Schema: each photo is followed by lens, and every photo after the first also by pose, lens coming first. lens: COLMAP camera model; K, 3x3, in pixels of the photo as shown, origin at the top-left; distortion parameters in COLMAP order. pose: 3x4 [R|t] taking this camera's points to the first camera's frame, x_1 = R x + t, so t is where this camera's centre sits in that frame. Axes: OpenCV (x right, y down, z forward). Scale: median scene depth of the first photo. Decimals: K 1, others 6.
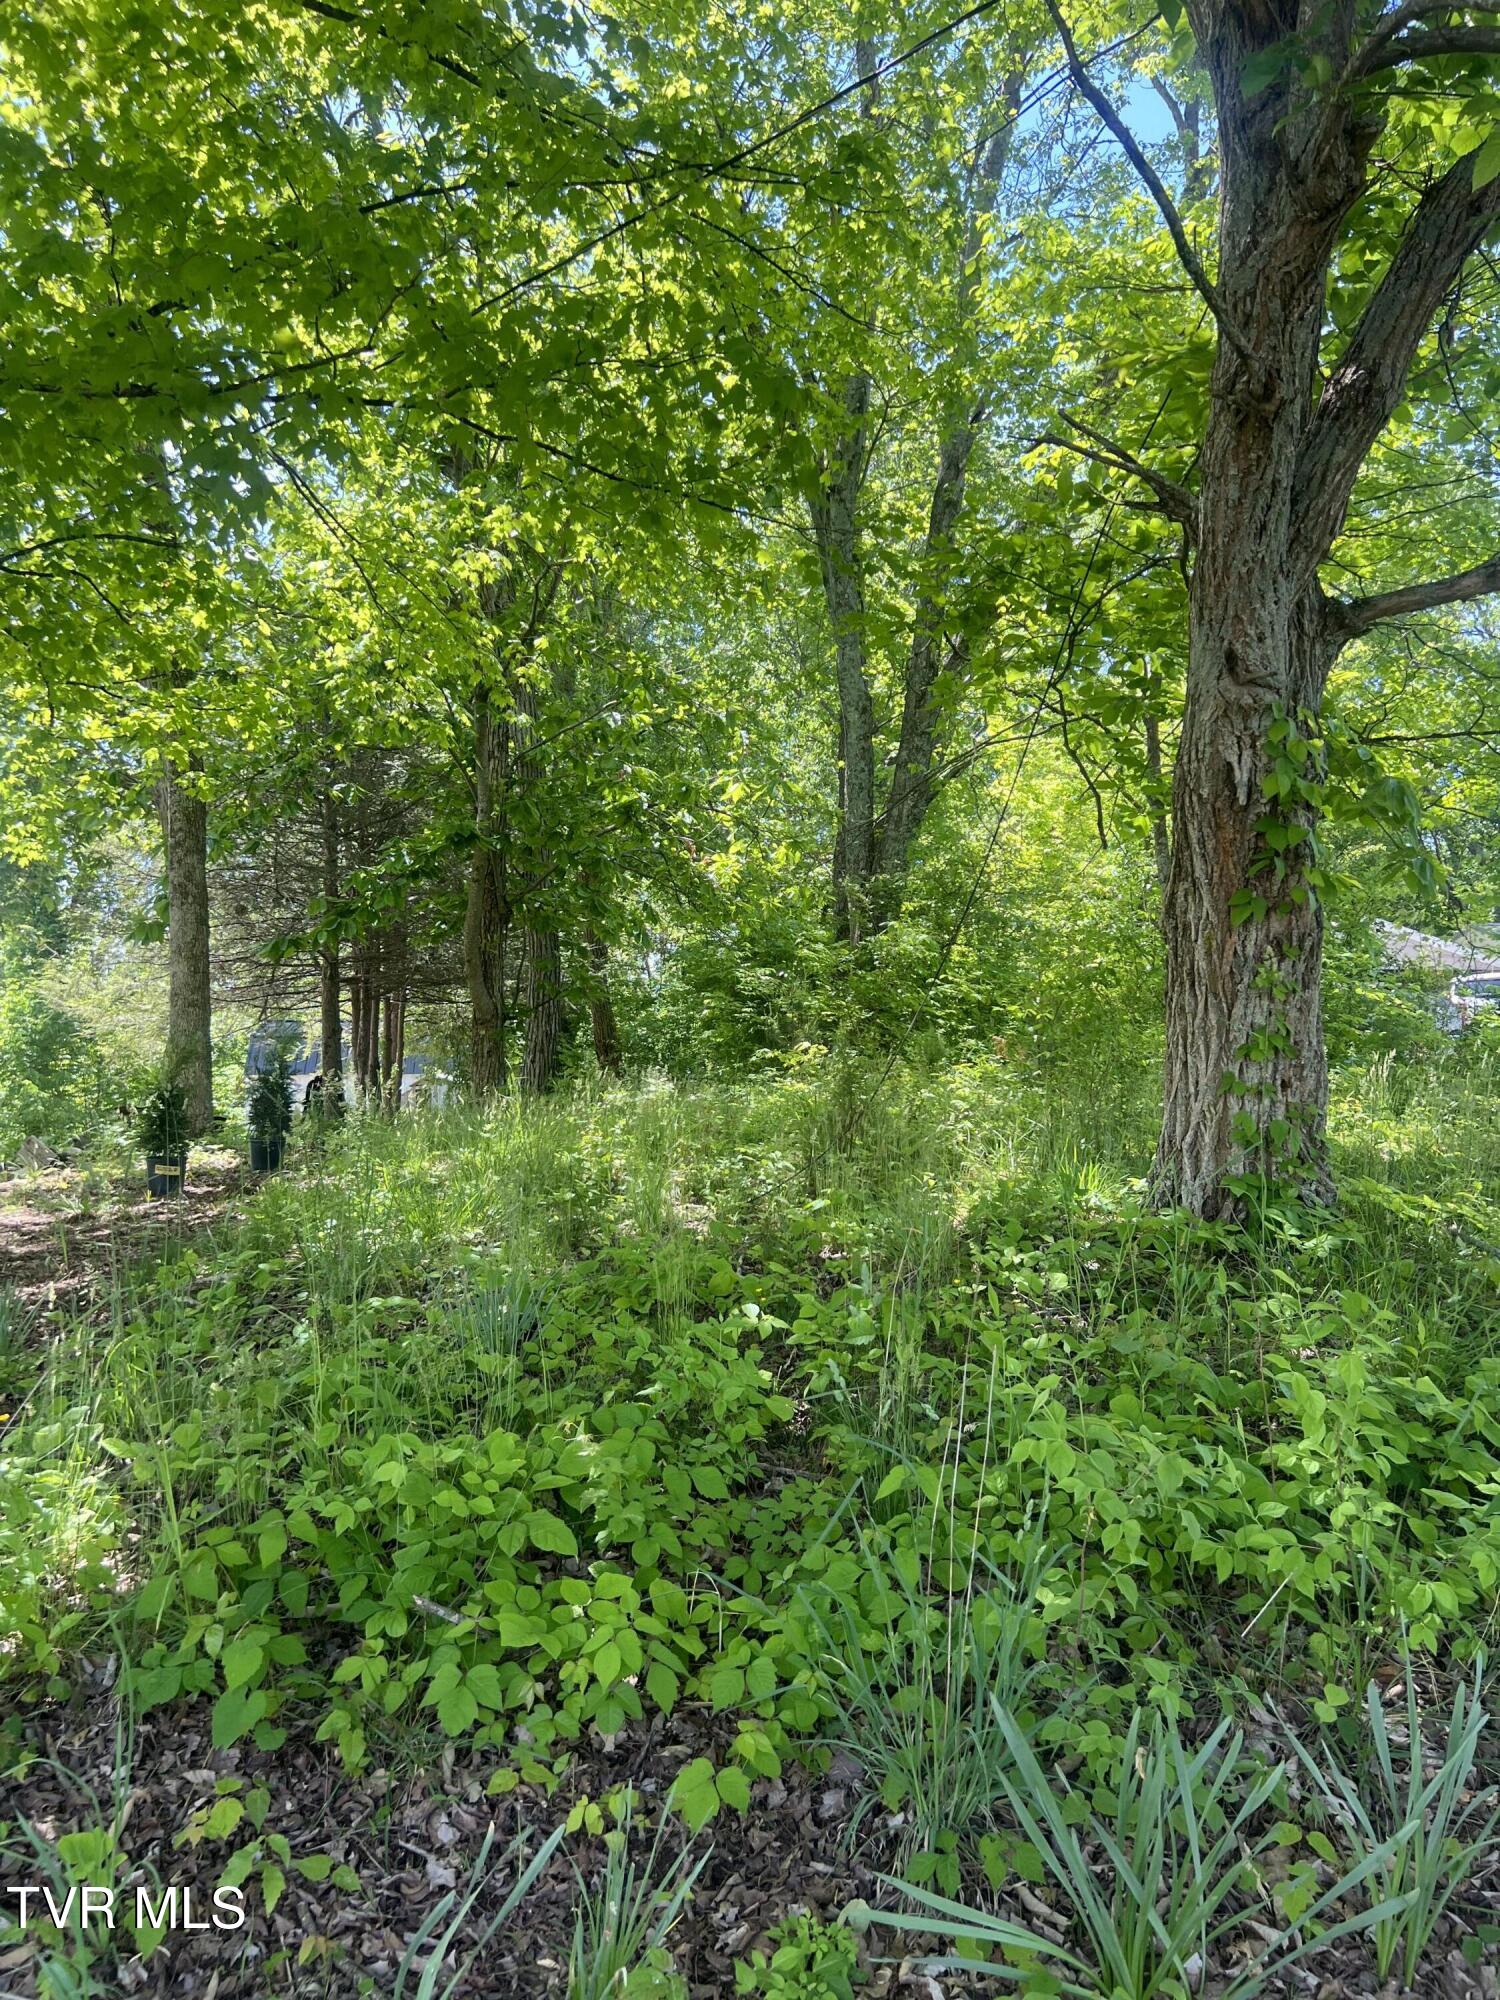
lens RADIAL K [[1547.1, 0, 762.9], [0, 1547.1, 1010.0], [0, 0, 1]] dist [0.045478, -0.051374]
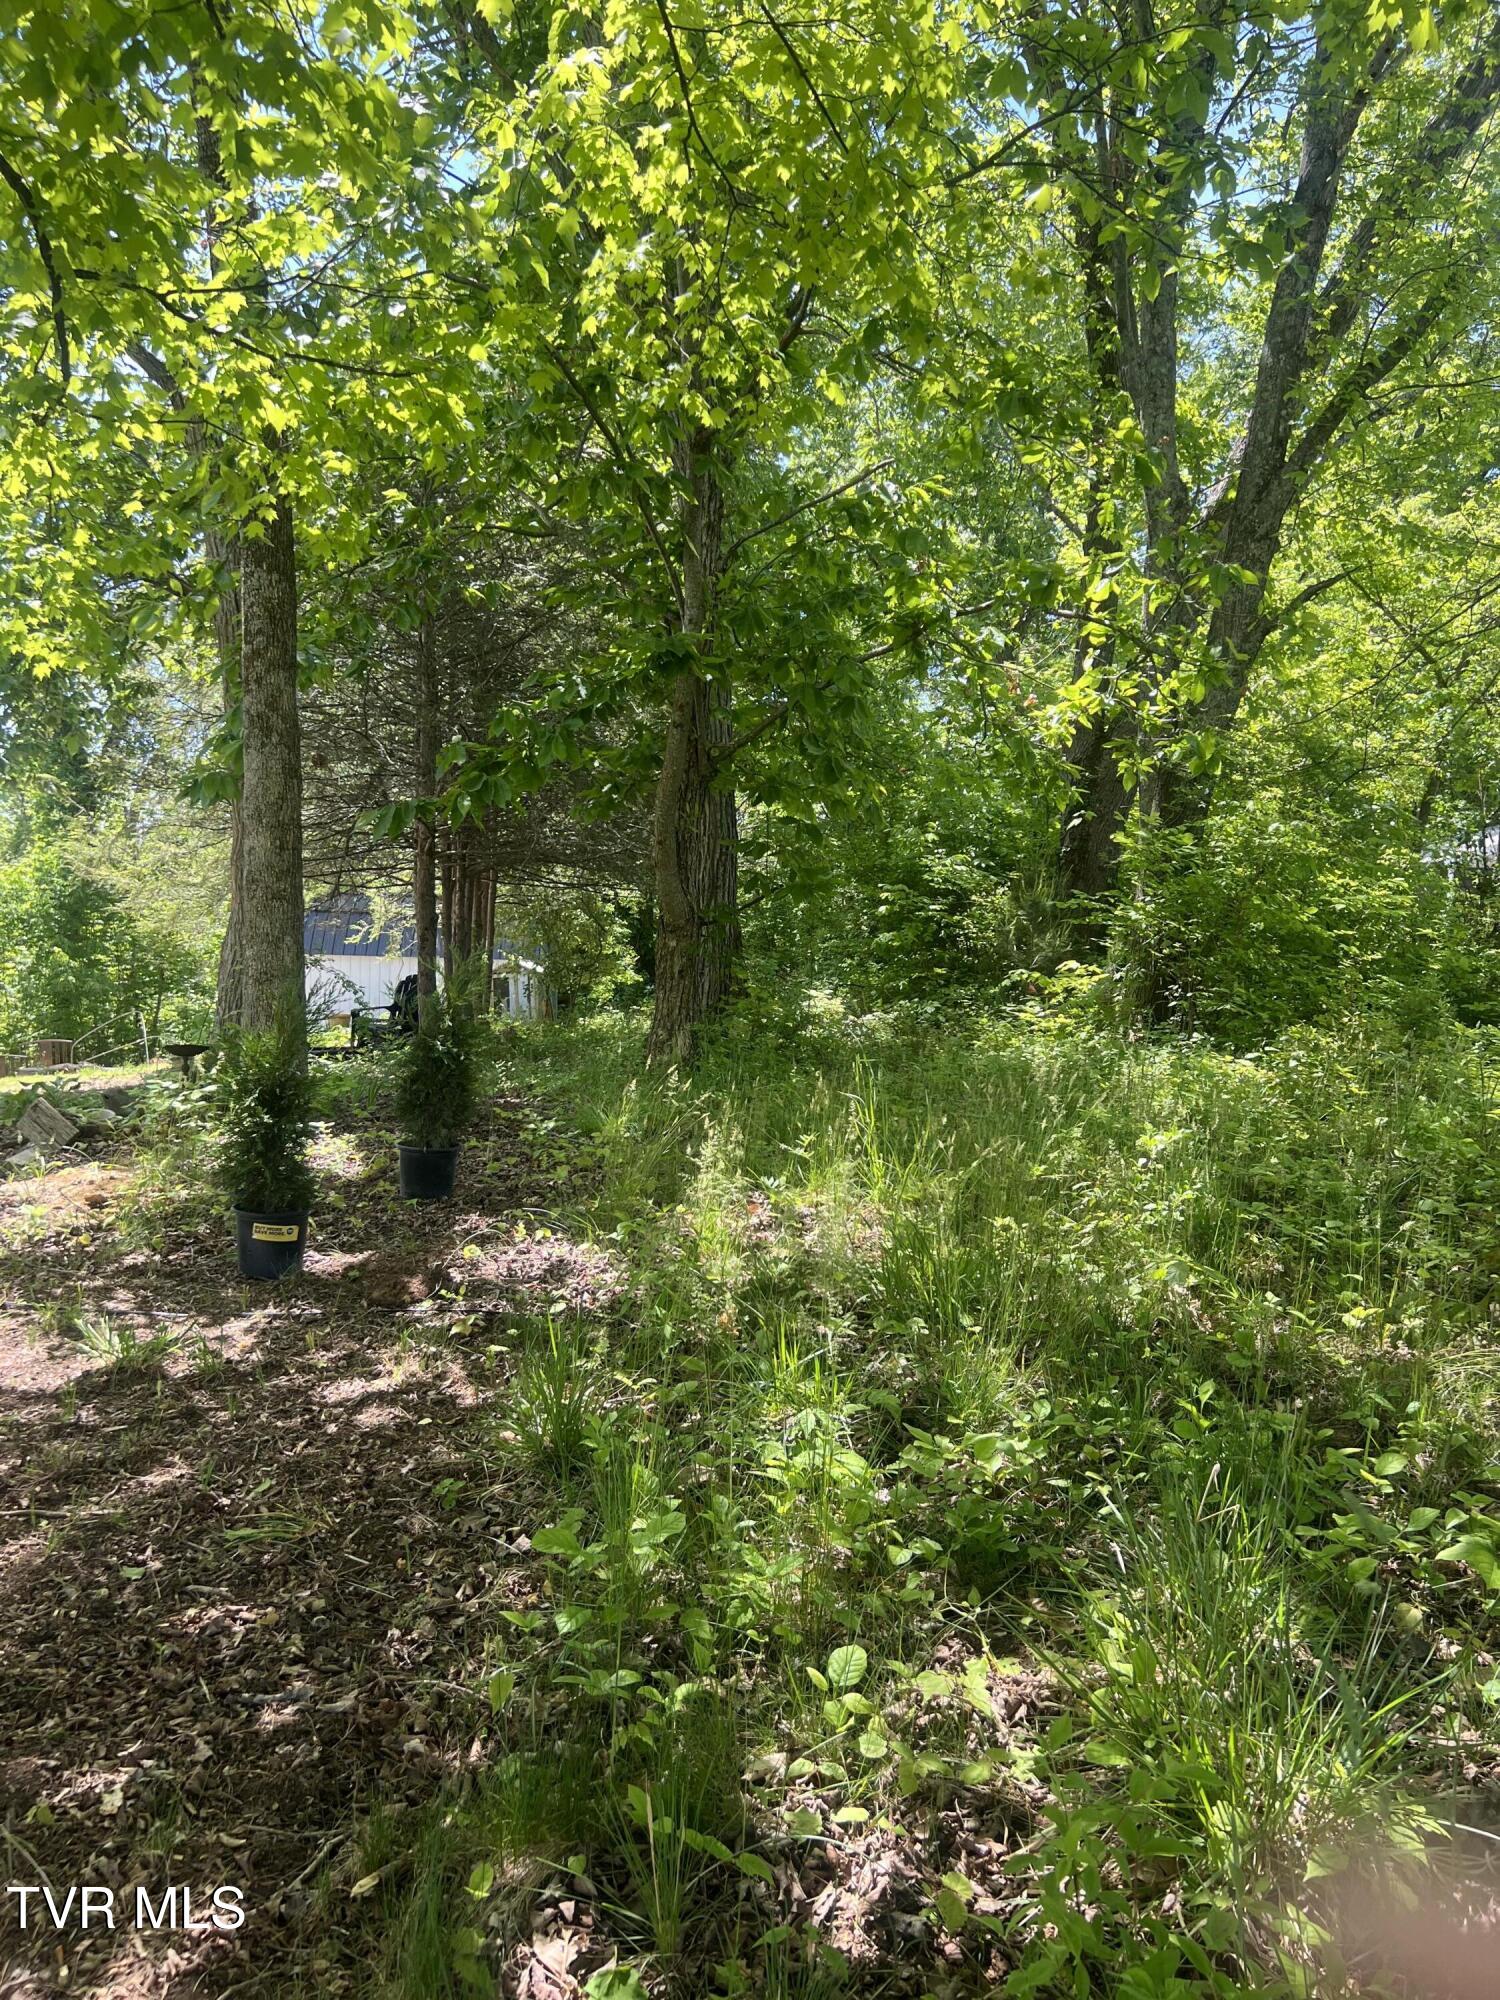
lens RADIAL K [[1547.1, 0, 748.3], [0, 1547.1, 1000.1], [0, 0, 1]] dist [0.045478, -0.051374]
pose [[0.999232, 0.030704, -0.024331, -0.249039], [-0.028792, 0.996740, 0.075365, -0.026538], [0.026566, -0.074607, 0.996859, 0.565609]]
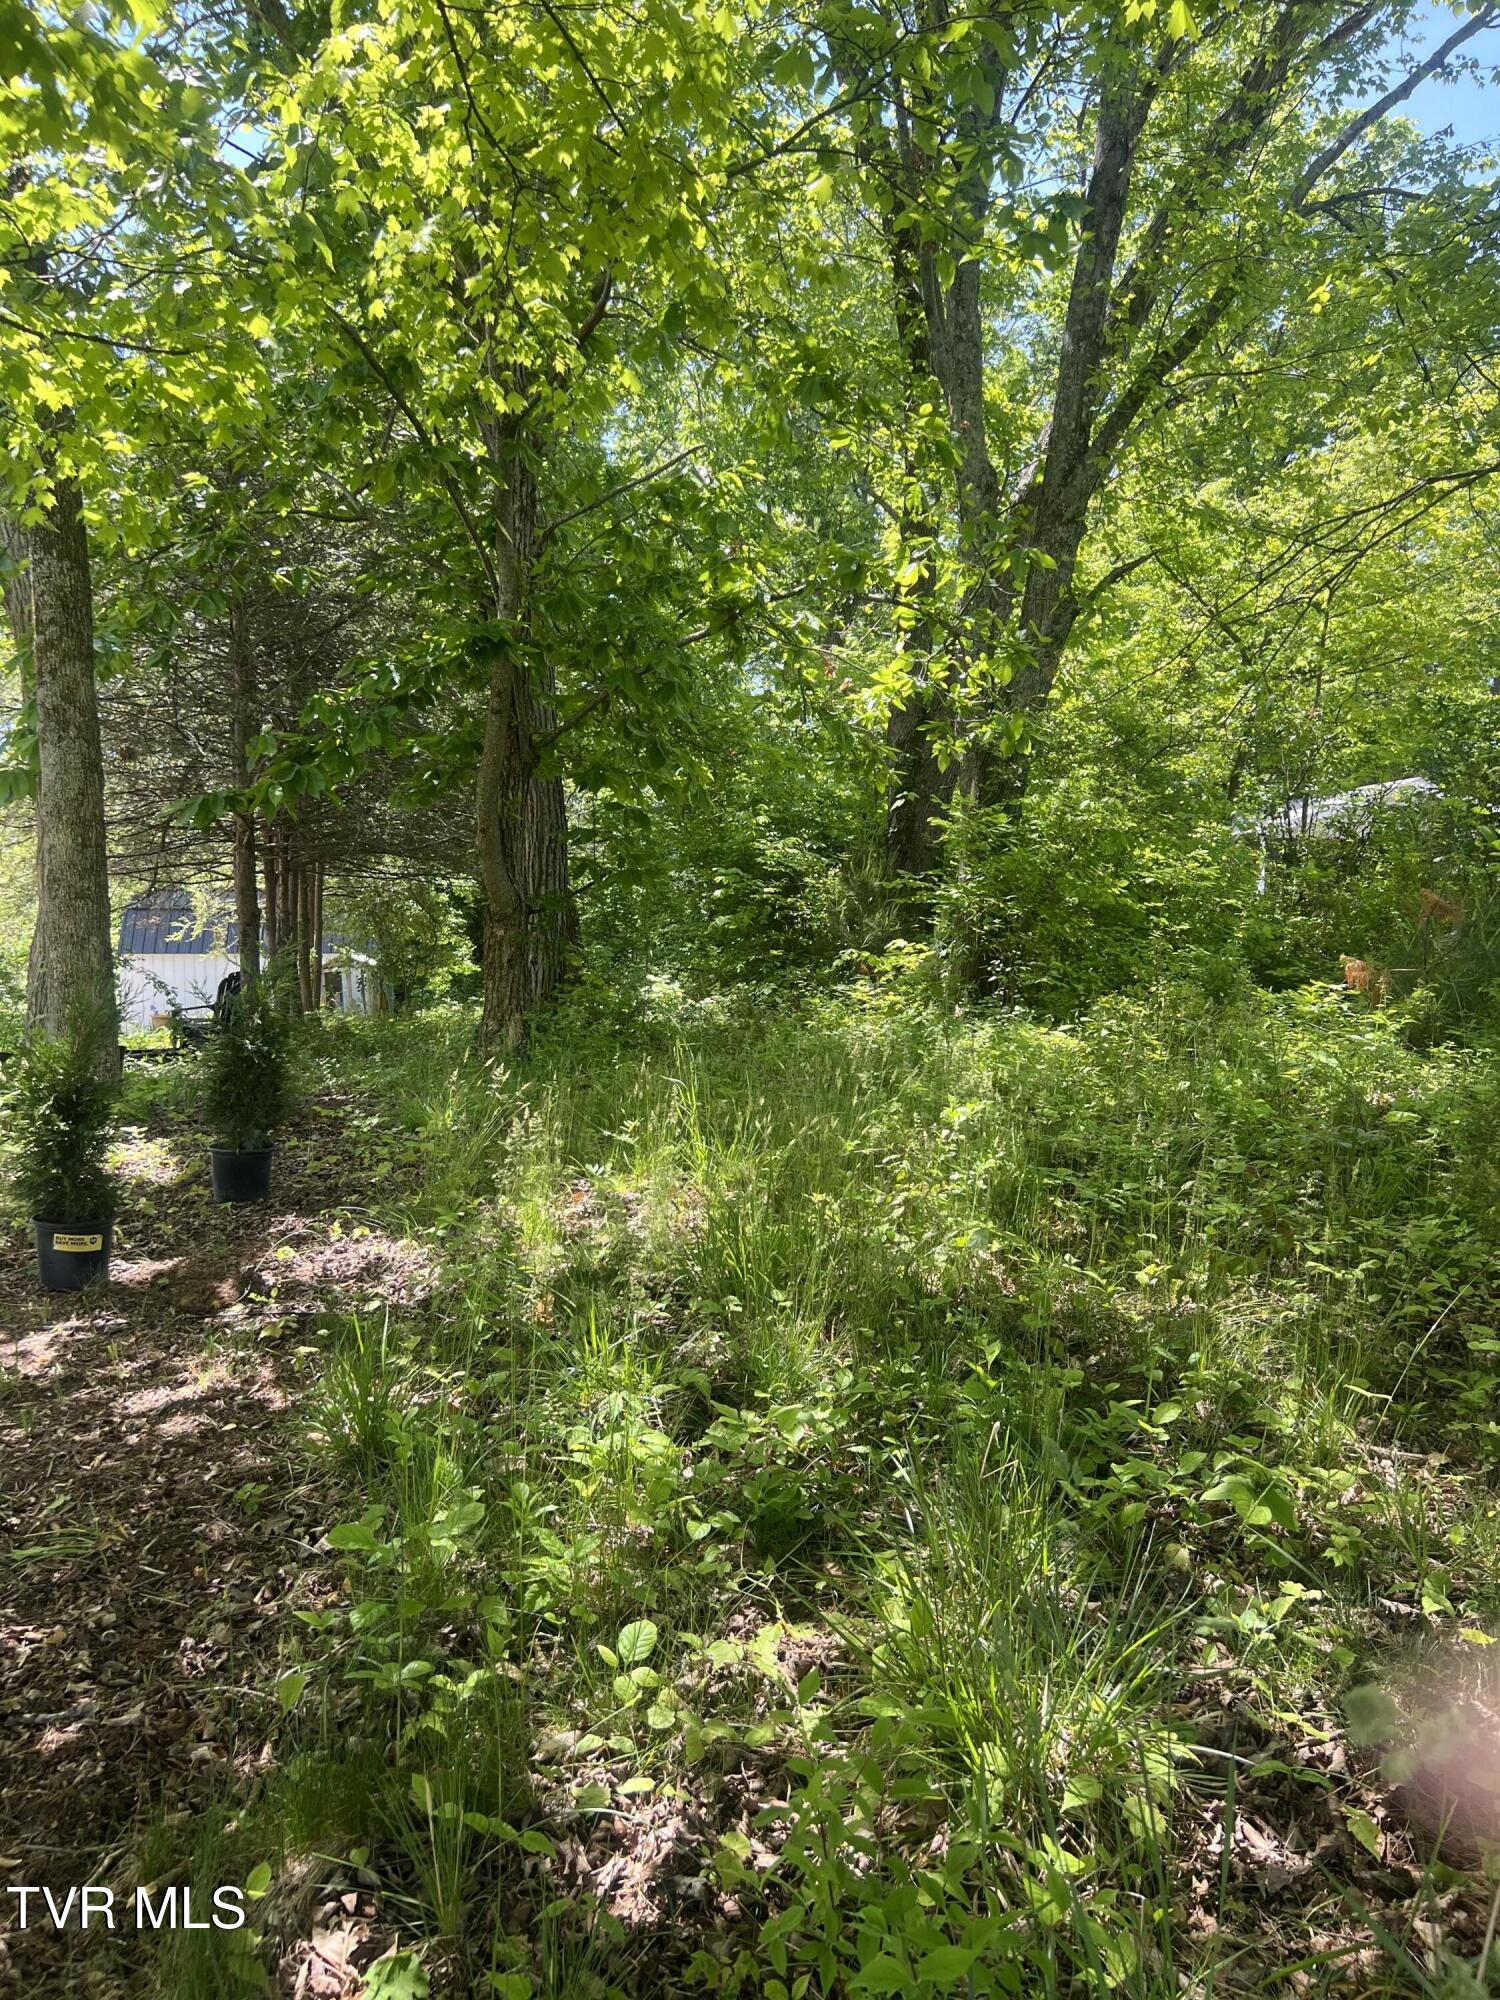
lens RADIAL K [[1547.1, 0, 741.3], [0, 1547.1, 1002.8], [0, 0, 1]] dist [0.045478, -0.051374]
pose [[0.997469, -0.001101, 0.071099, -0.235929], [-0.004984, 0.996338, 0.085354, -0.027408], [-0.070933, -0.085492, 0.993811, 0.561857]]
